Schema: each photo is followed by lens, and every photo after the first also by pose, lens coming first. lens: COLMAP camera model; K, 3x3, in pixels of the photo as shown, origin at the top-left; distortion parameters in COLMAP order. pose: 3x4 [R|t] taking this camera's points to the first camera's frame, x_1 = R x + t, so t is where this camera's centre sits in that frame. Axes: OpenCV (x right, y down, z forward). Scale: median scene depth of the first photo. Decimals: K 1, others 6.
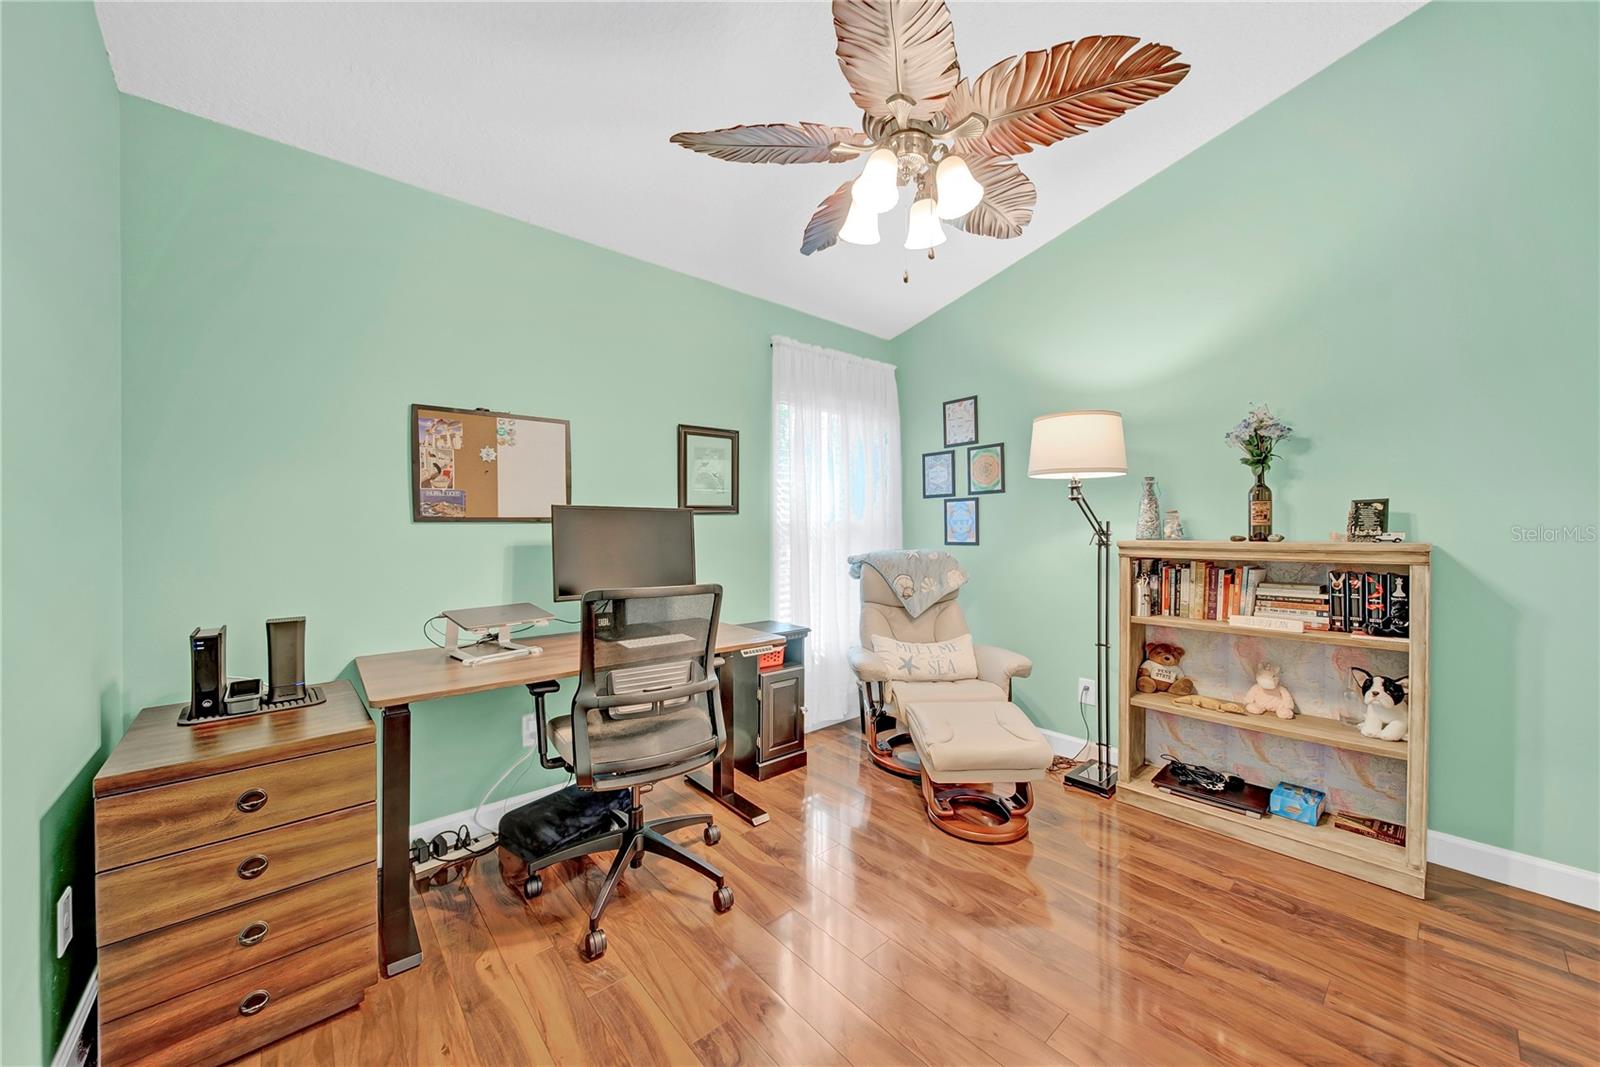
lens RADIAL K [[585.5, 0, 798.1], [0, 585.5, 527.2], [0, 0, 1]] dist [0.001350, 0.000029]
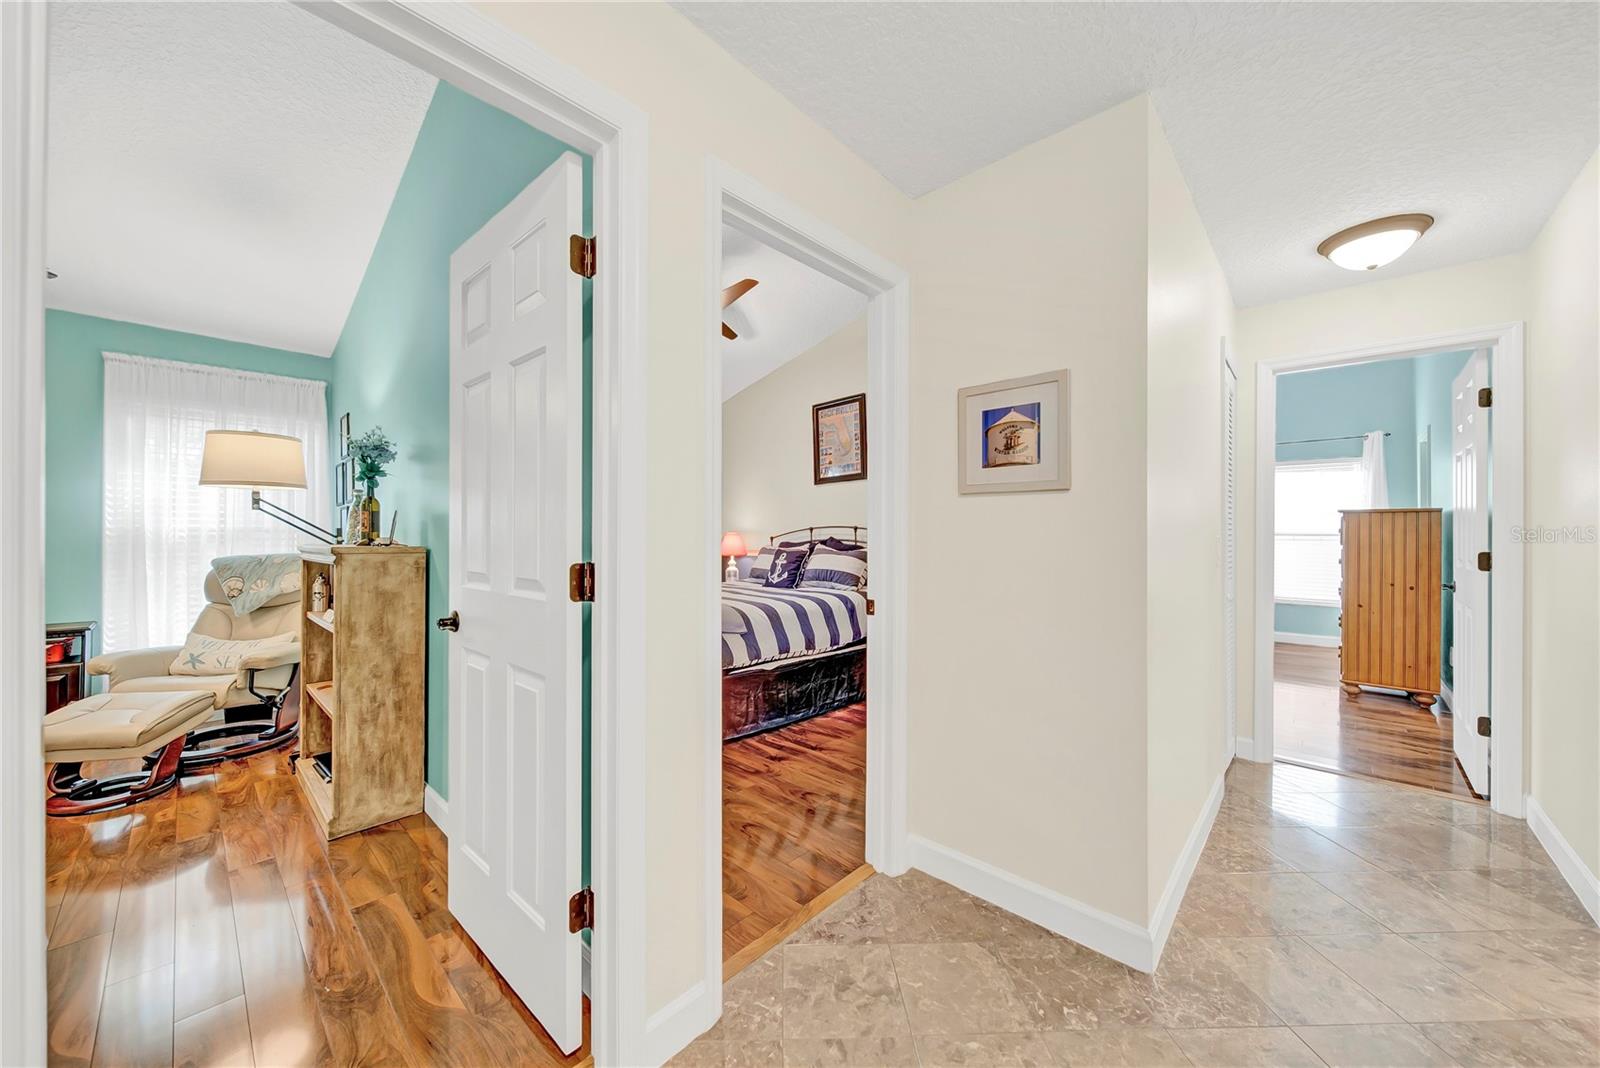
lens RADIAL K [[575.1, 0, 796.0], [0, 575.1, 530.8], [0, 0, 1]] dist [-0.001767, -0.000179]
pose [[0.995567, 0.008595, 0.093665, 1.466621], [-0.008024, 0.999947, -0.006471, -0.007270], [-0.093716, 0.005691, 0.995583, -0.200010]]
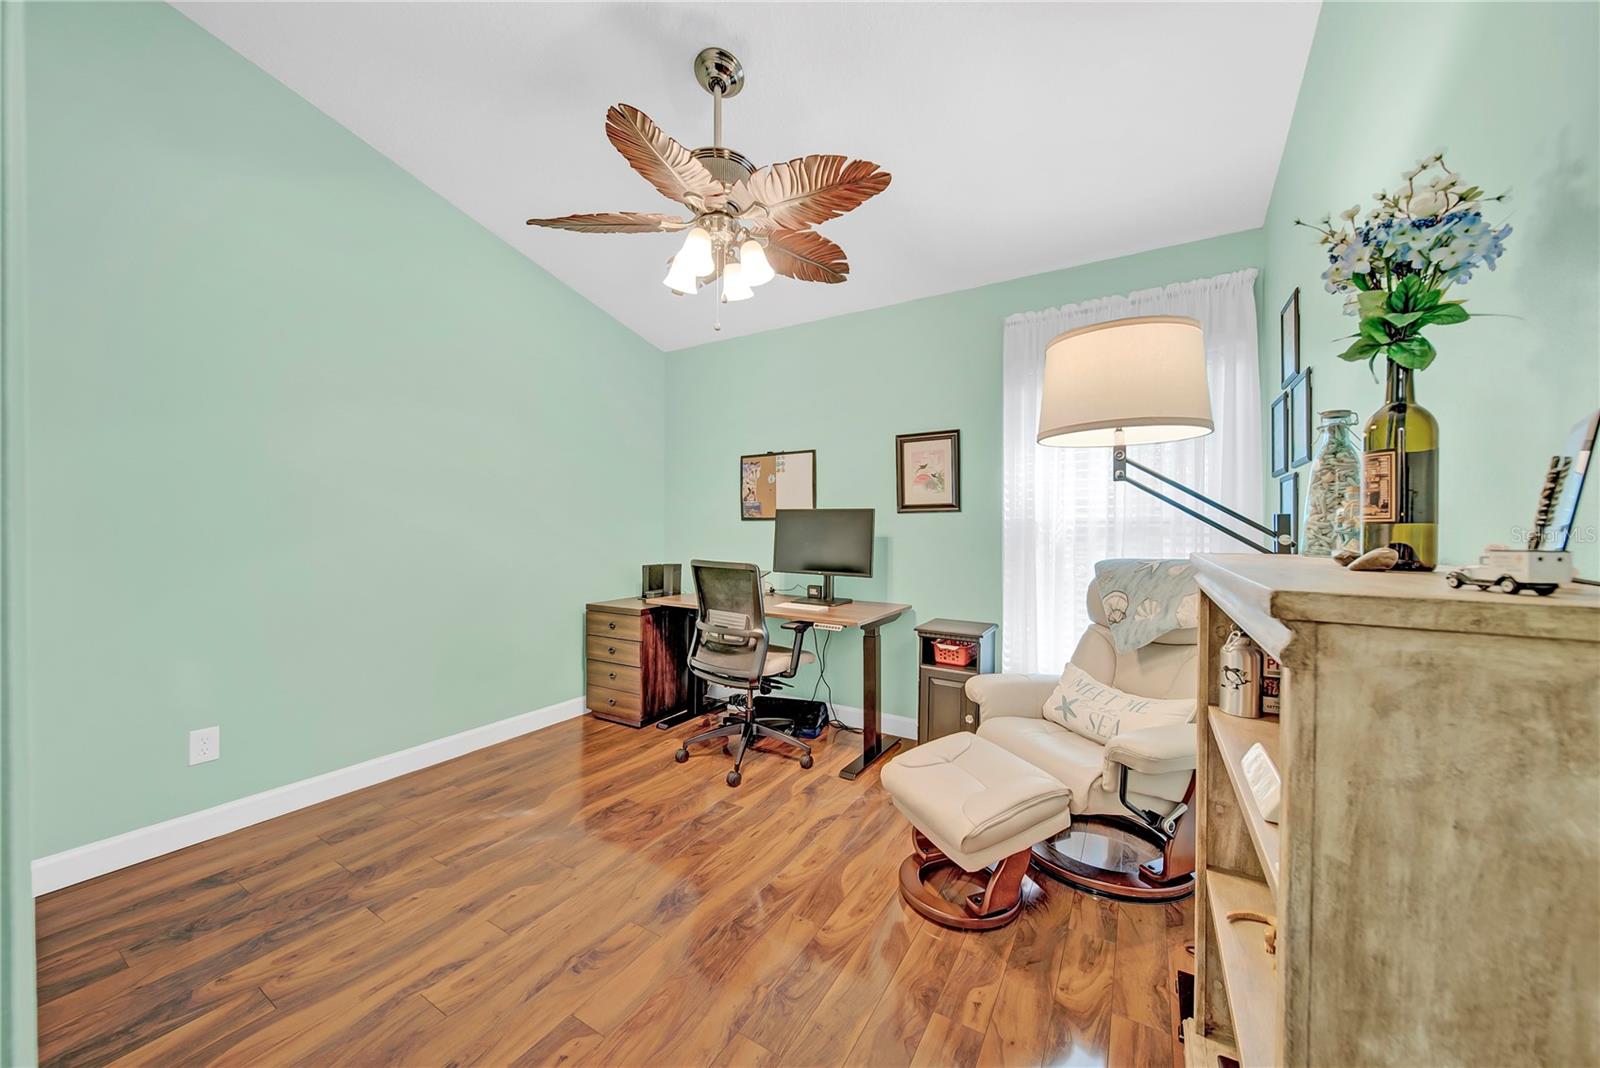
lens RADIAL K [[575.1, 0, 796.0], [0, 575.1, 530.8], [0, 0, 1]] dist [-0.001767, -0.000179]
pose [[0.298616, 0.016256, -0.954235, 0.967344], [-0.002412, 0.999865, 0.016279, -0.005398], [0.954370, -0.002560, 0.298615, 0.547359]]
